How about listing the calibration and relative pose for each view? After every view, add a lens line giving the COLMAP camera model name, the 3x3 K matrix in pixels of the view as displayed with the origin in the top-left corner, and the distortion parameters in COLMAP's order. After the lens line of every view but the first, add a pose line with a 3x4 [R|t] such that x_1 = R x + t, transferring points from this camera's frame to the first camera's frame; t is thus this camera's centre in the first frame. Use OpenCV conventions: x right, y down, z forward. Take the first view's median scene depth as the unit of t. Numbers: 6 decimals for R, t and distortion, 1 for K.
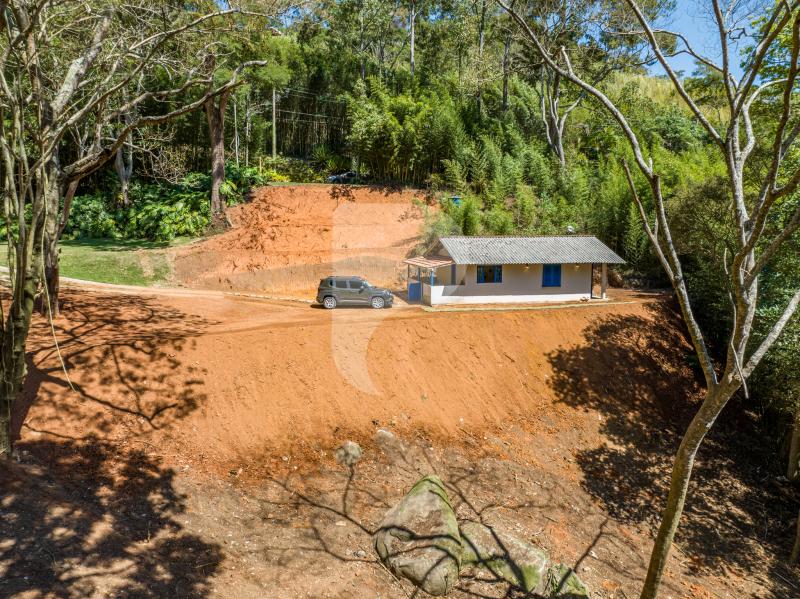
lens RADIAL K [[562.3, 0, 406.2], [0, 562.3, 298.4], [0, 0, 1]] dist [-0.021906, -0.009263]
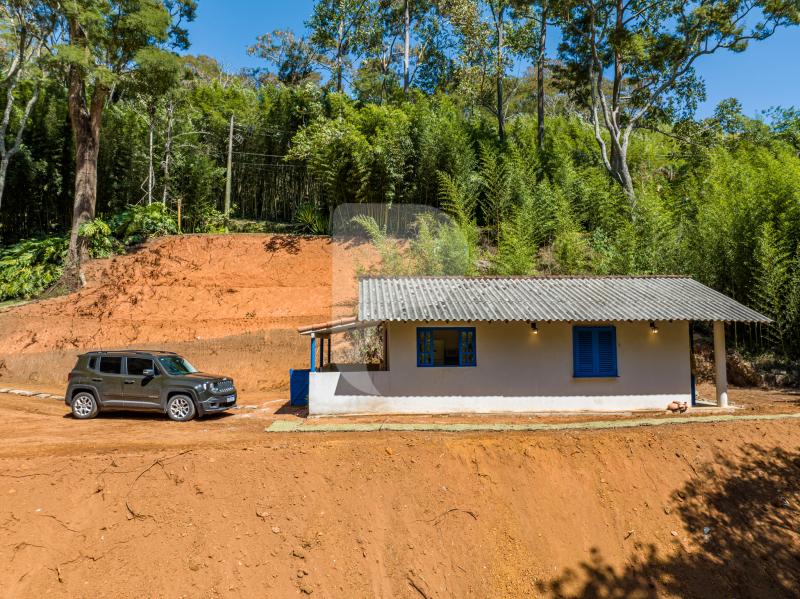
lens RADIAL K [[562.3, 0, 398.1], [0, 562.3, 296.1], [0, 0, 1]] dist [-0.021906, -0.009263]
pose [[0.986085, -0.018477, -0.165213, 0.180913], [-0.014856, 0.980033, -0.198279, 0.006469], [0.165578, 0.197974, 0.966121, 0.540542]]
